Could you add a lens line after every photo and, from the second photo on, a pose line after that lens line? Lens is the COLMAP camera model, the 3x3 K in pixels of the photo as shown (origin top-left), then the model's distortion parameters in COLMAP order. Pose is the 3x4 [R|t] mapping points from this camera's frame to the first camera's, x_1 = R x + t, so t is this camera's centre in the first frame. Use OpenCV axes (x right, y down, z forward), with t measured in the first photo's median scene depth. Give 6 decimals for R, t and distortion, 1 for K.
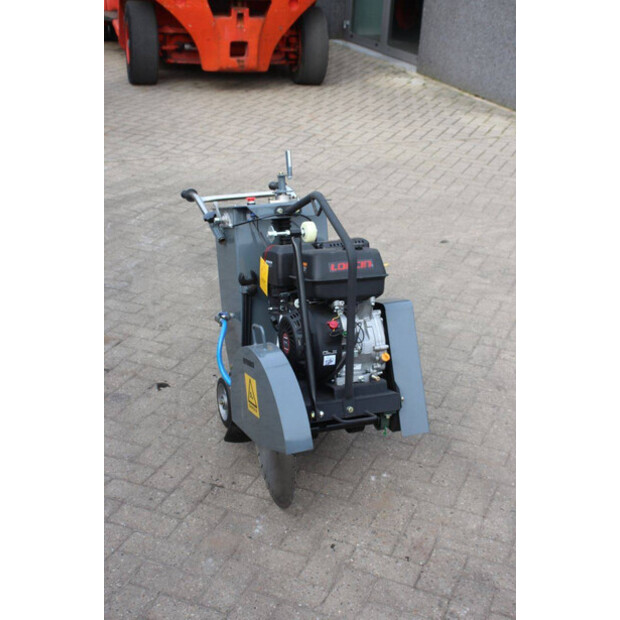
lens RADIAL K [[958.7, 0, 310.0], [0, 958.7, 310.0], [0, 0, 1]] dist [0.125293, 0.170035]
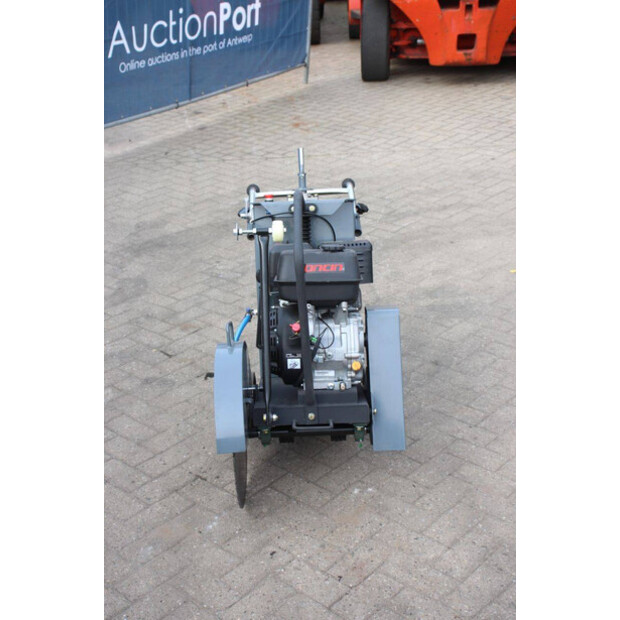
lens RADIAL K [[958.7, 0, 310.0], [0, 958.7, 310.0], [0, 0, 1]] dist [0.125293, 0.170035]
pose [[0.941140, 0.070935, -0.330489, 0.331548], [-0.069134, 0.997459, 0.017217, -0.018827], [0.330870, 0.006644, 0.943653, 0.079315]]
